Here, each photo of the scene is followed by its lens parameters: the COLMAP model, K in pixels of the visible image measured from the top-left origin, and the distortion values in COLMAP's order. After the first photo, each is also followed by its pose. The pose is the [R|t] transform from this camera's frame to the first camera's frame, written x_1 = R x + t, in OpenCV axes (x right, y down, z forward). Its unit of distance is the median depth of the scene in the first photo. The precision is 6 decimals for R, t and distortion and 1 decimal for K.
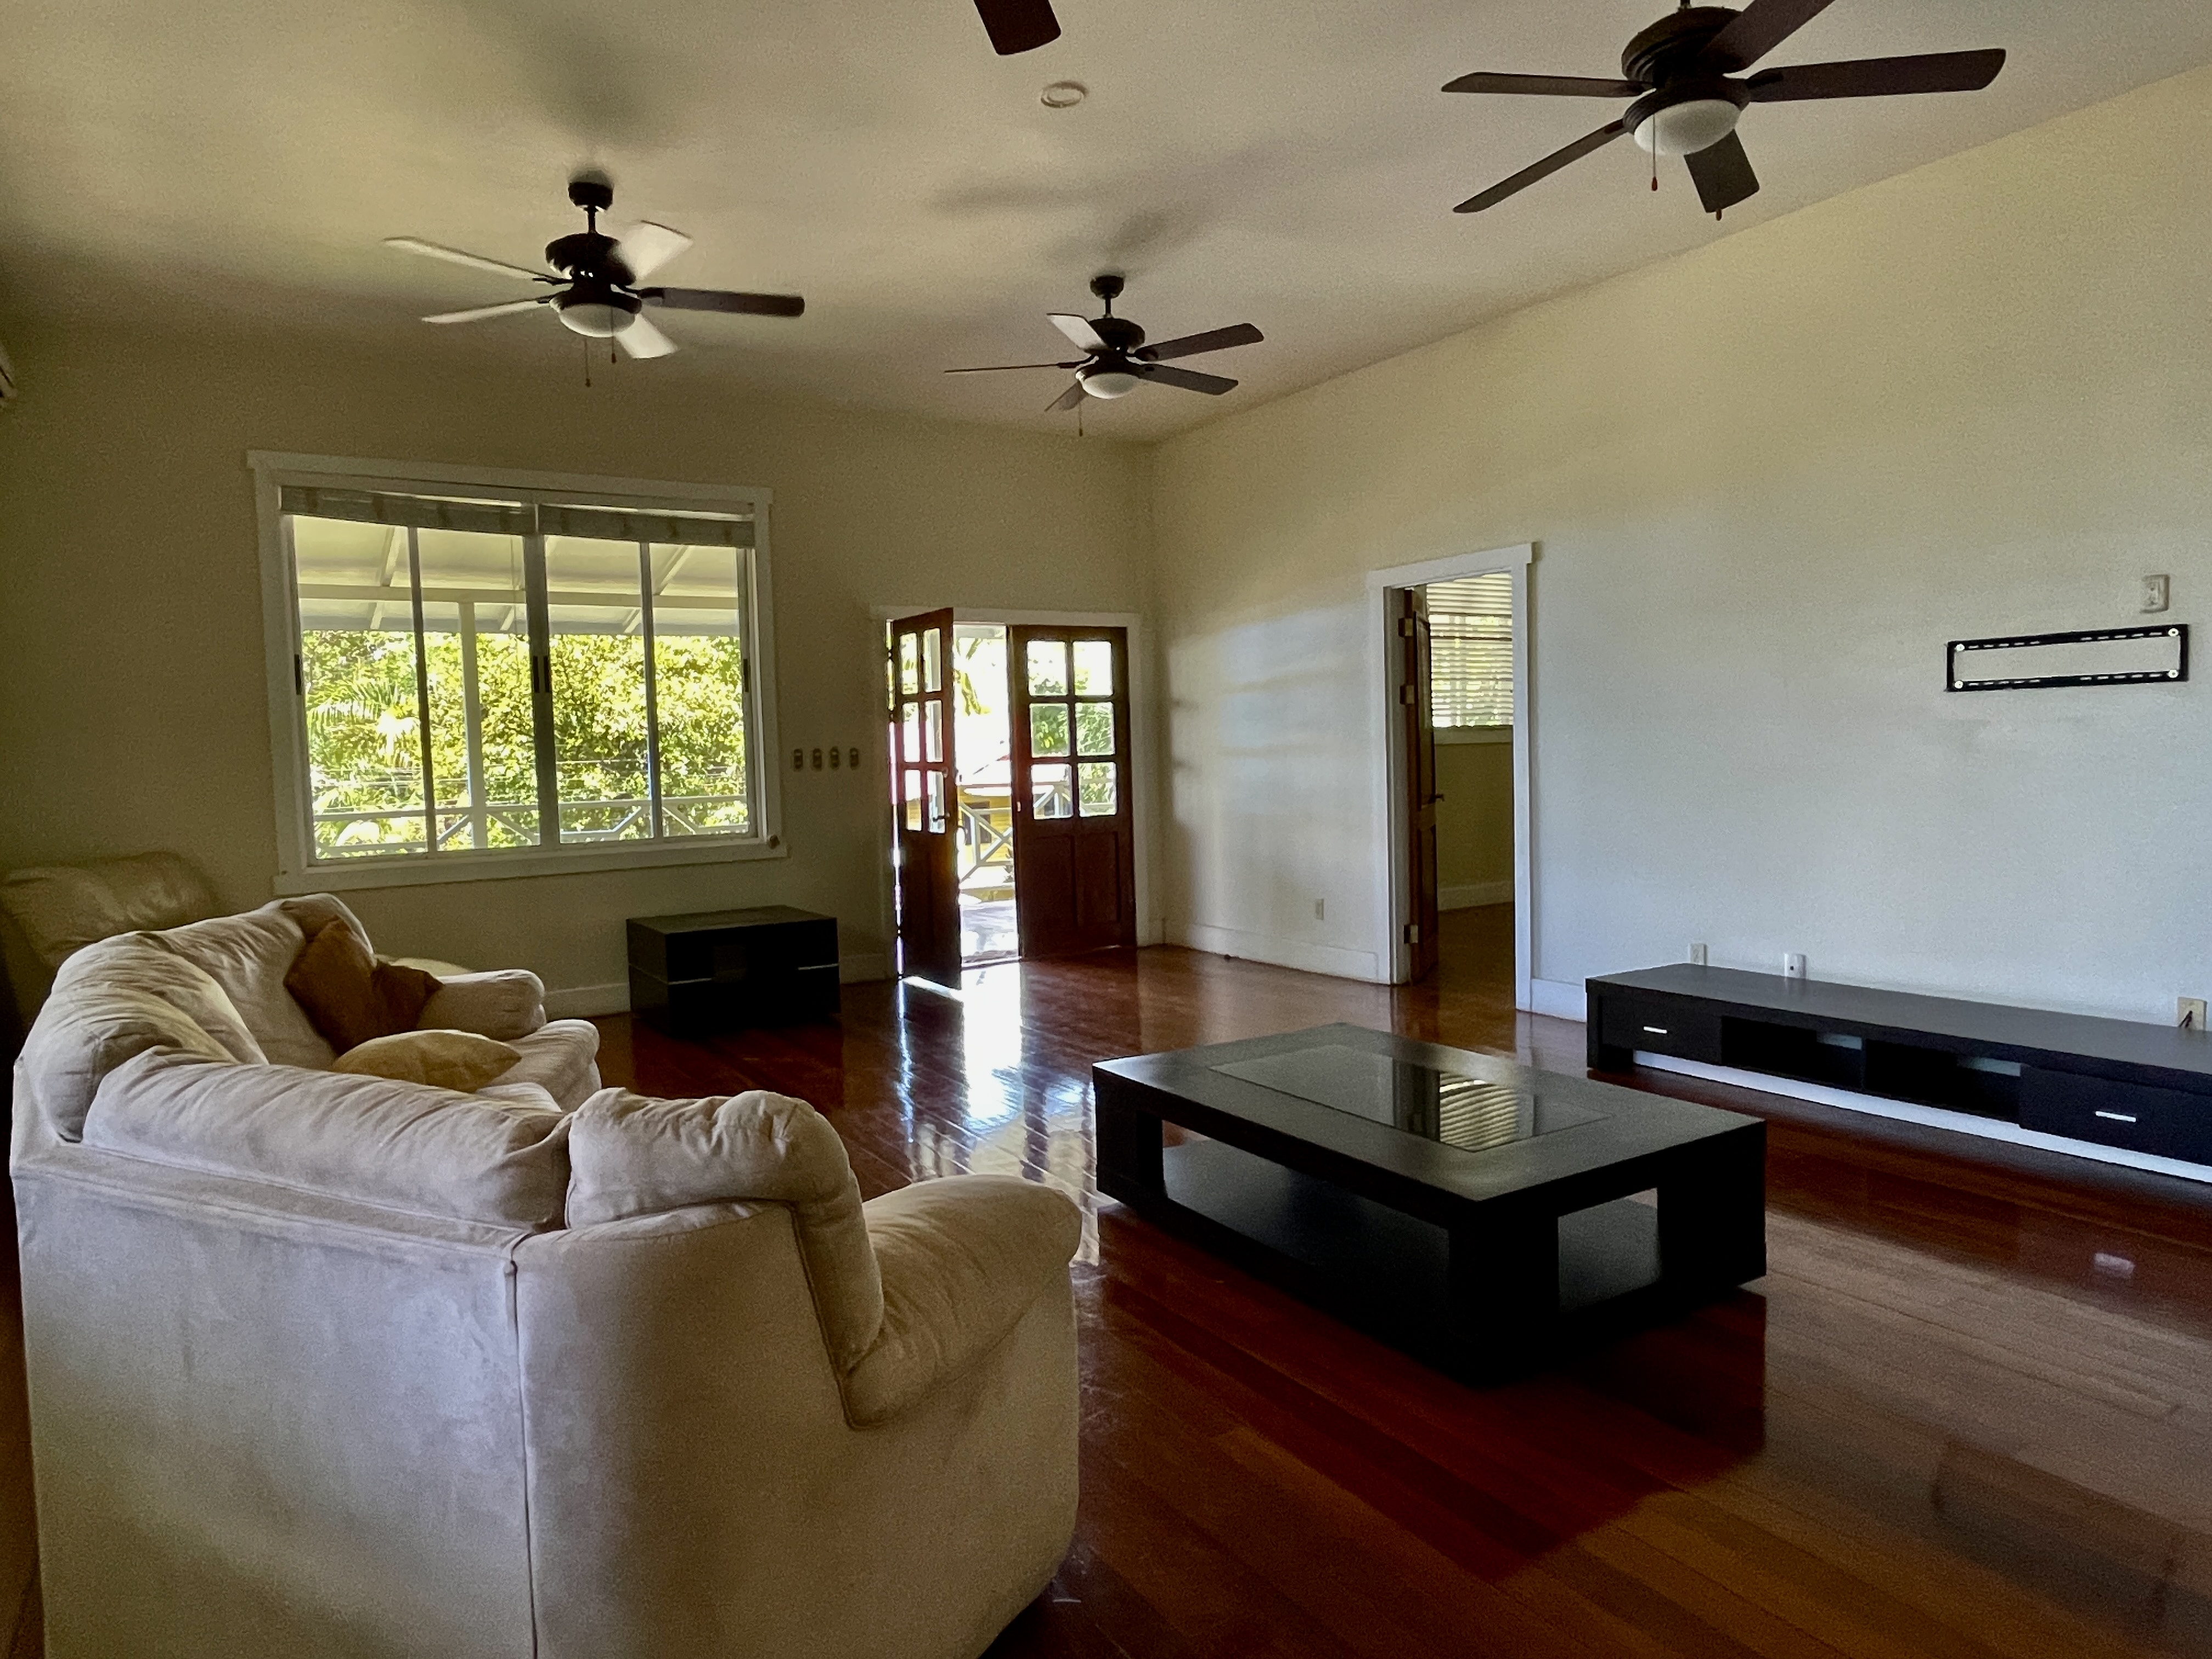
lens RADIAL K [[1386.5, 0, 1114.6], [0, 1386.5, 823.8], [0, 0, 1]] dist [0.018085, -0.002002]
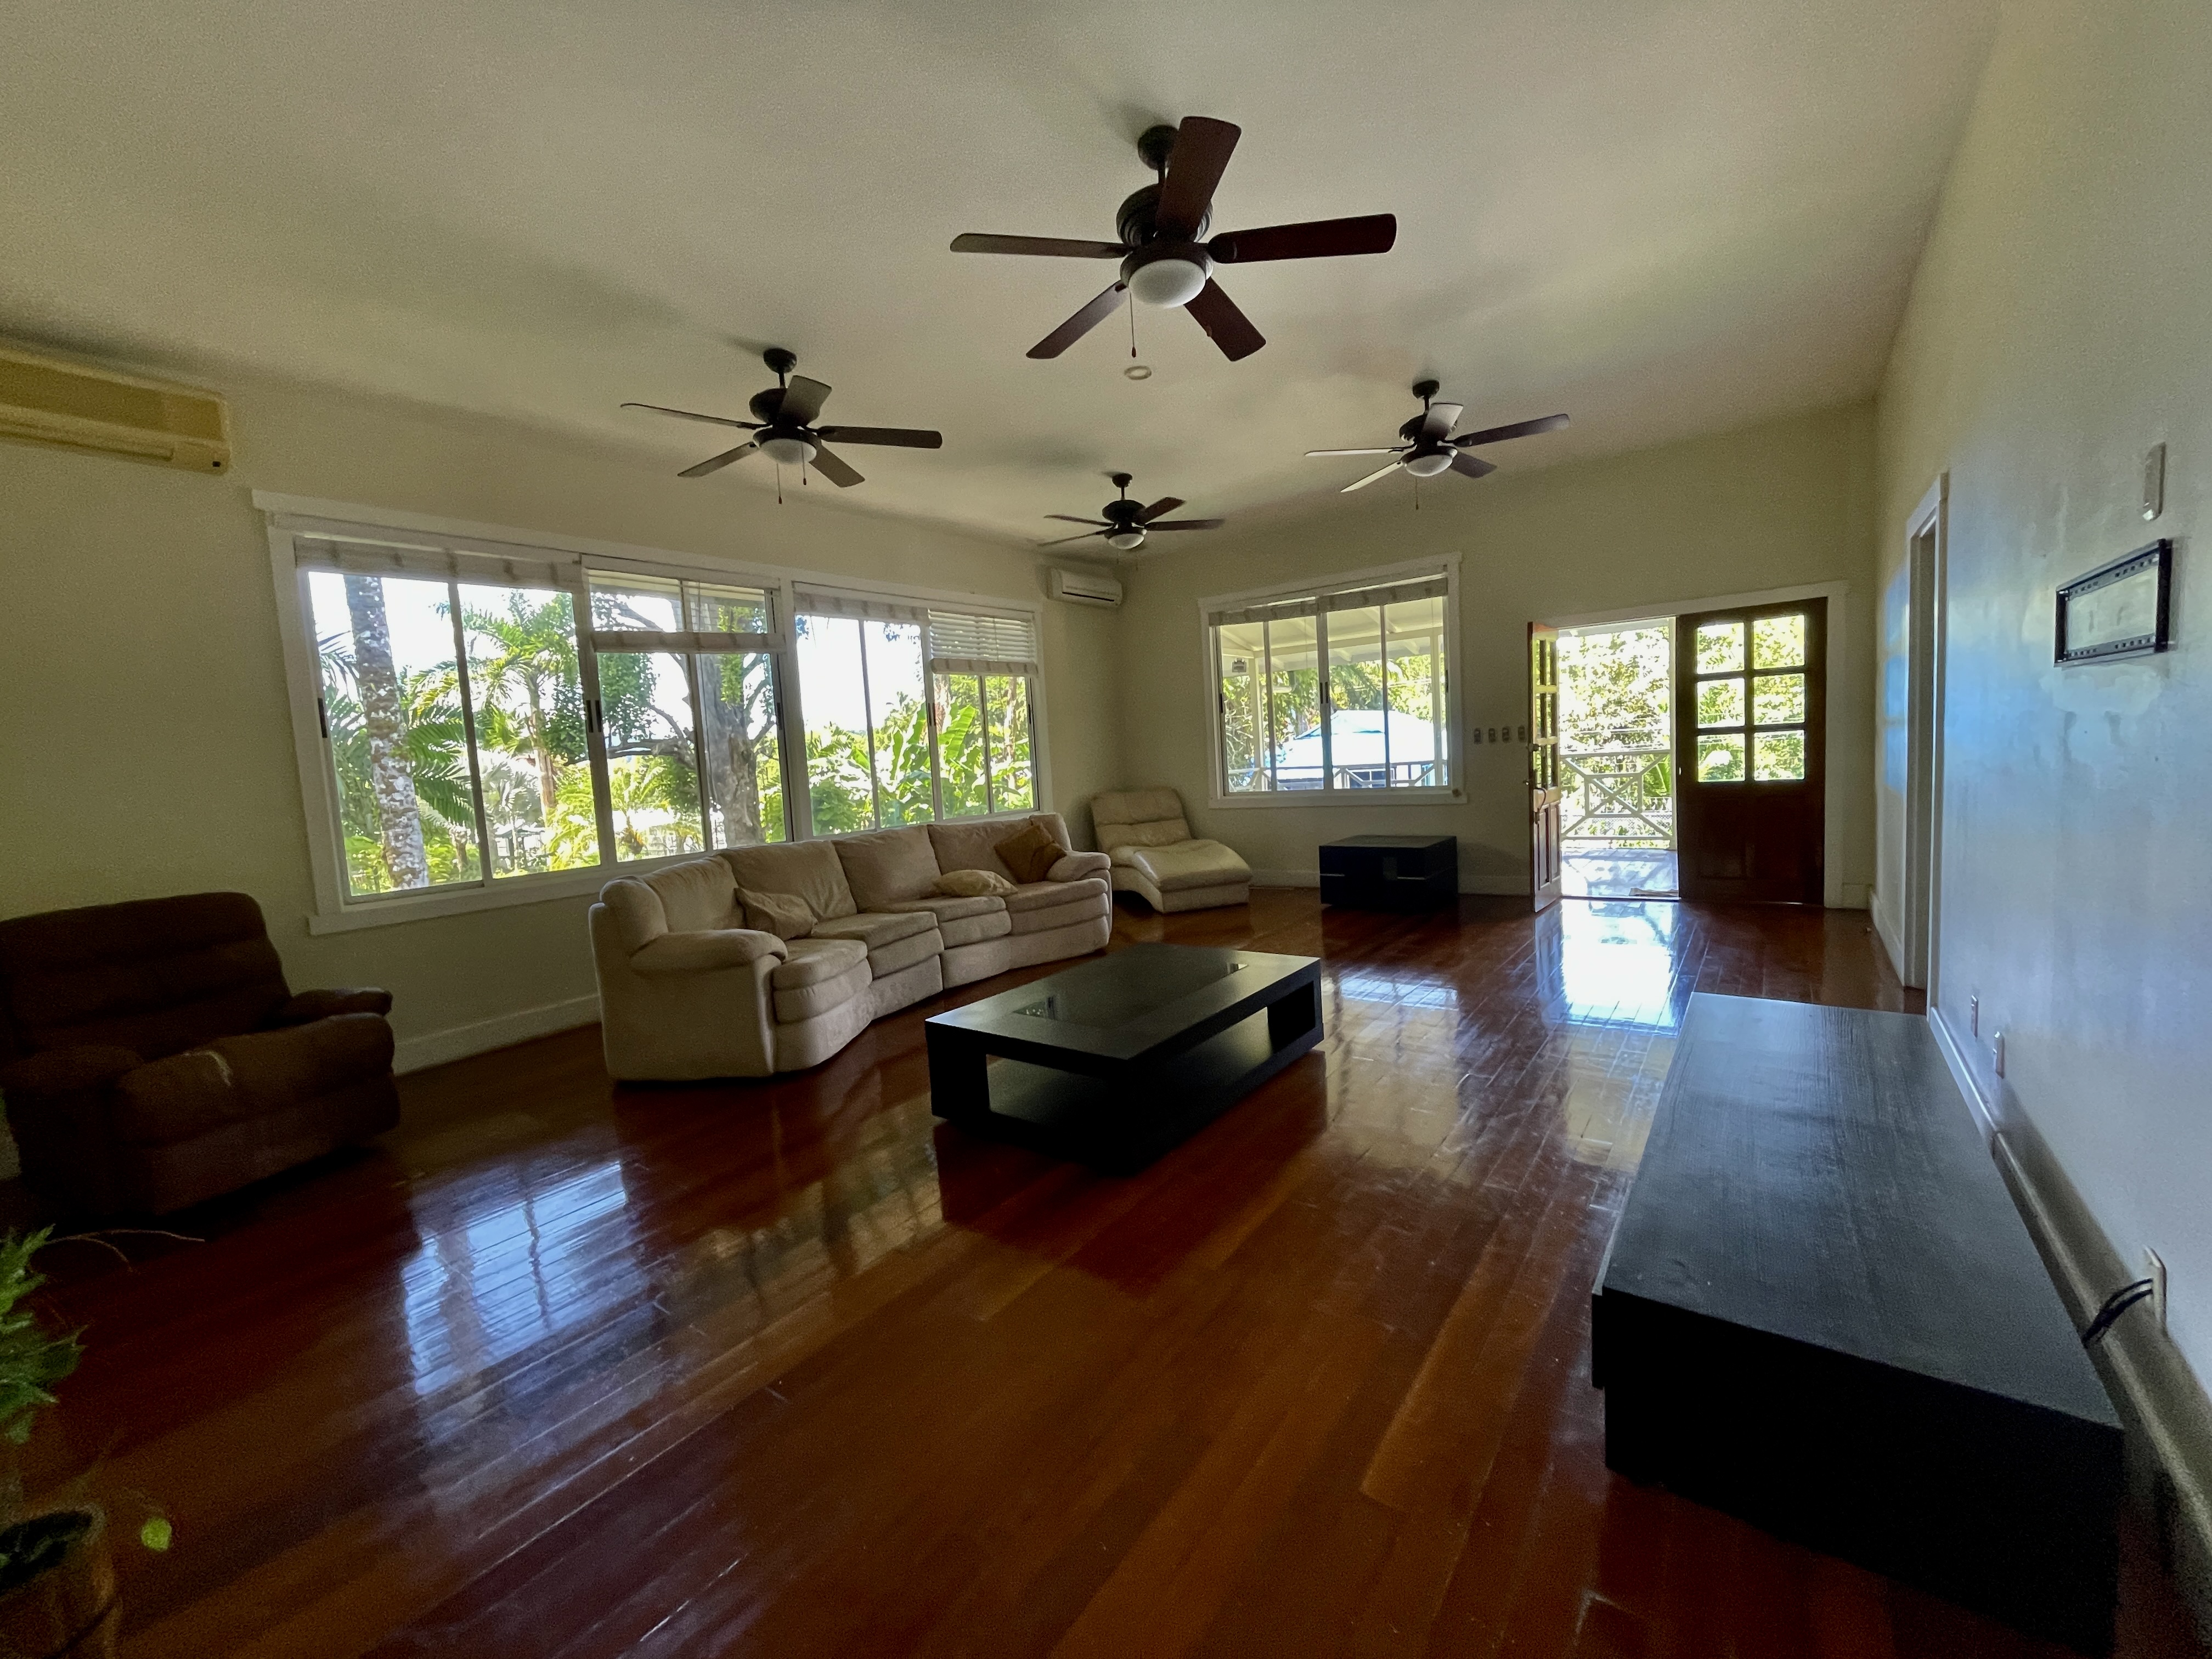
lens RADIAL K [[913.4, 0, 1108.8], [0, 913.4, 835.7], [0, 0, 1]] dist [0.005207, 0.000124]
pose [[0.339618, 0.095750, -0.935677, 0.534314], [-0.000786, 0.994833, 0.101519, -0.038986], [0.940563, -0.033742, 0.337939, 0.303390]]
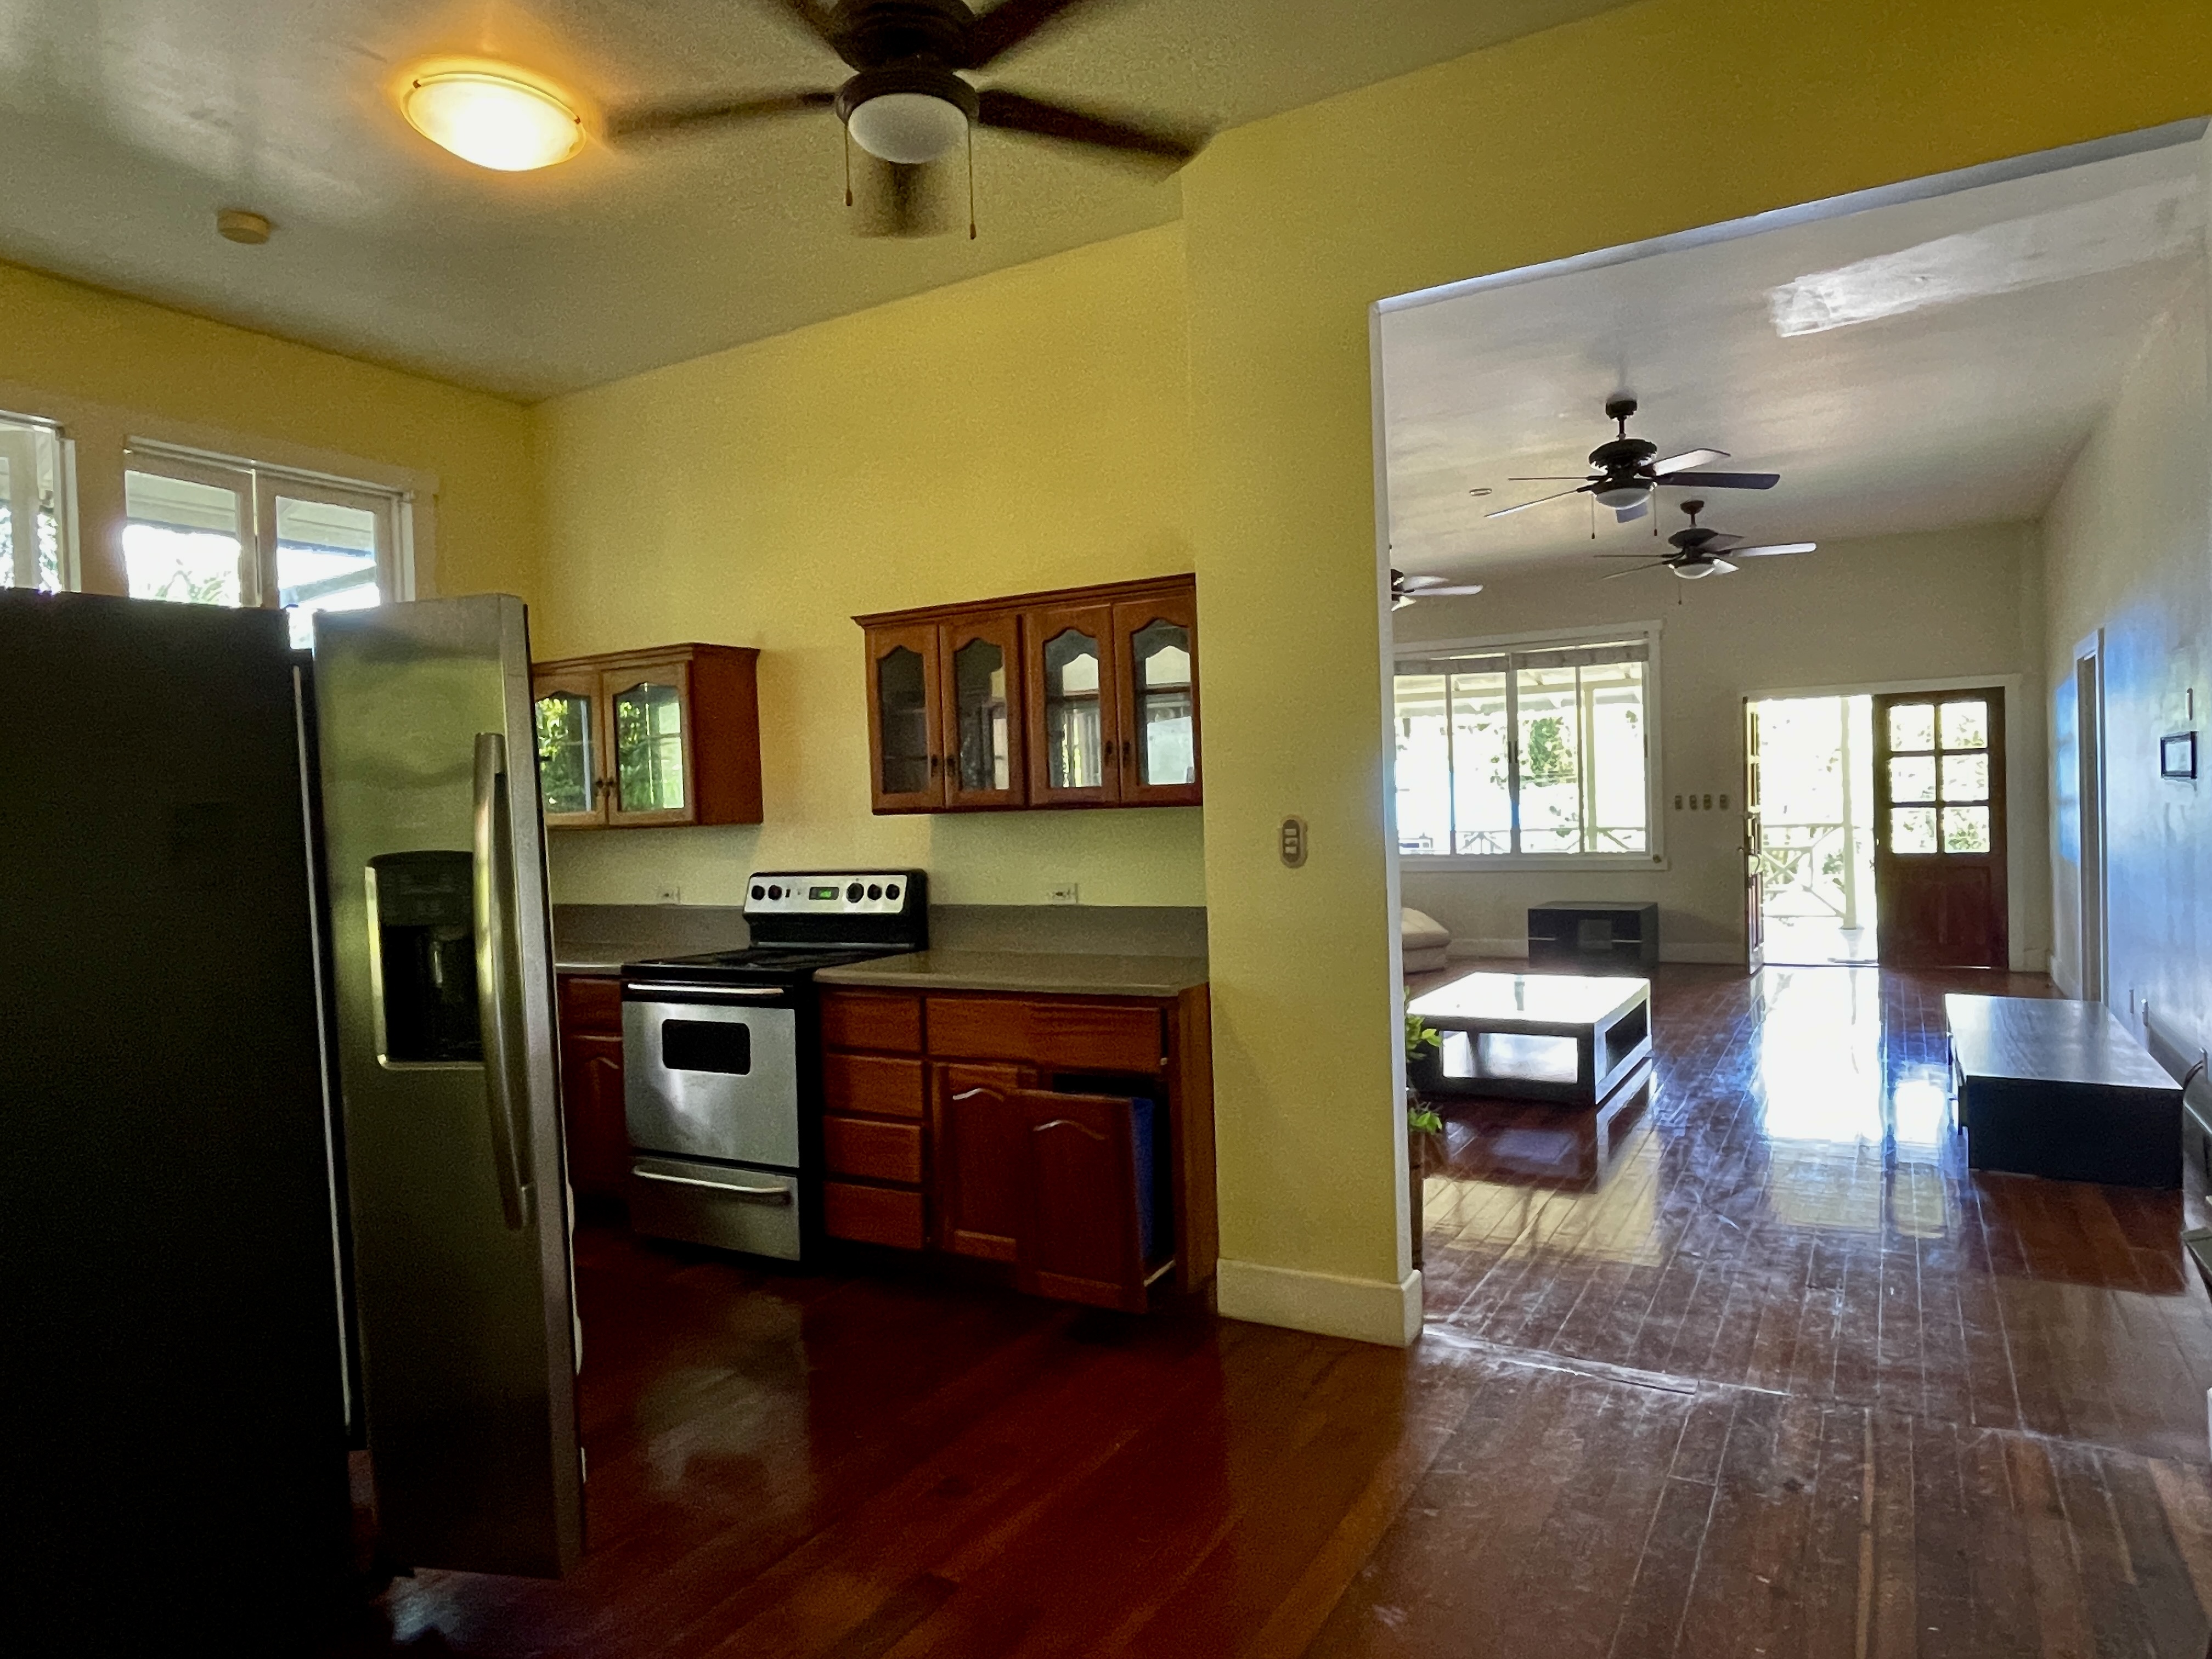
lens RADIAL K [[1386.5, 0, 1118.4], [0, 1386.5, 837.0], [0, 0, 1]] dist [0.018085, -0.002002]
pose [[0.451764, 0.039385, -0.891268, 0.784658], [-0.031321, 0.999109, 0.028274, -0.032871], [0.891588, 0.015142, 0.452595, -0.172741]]
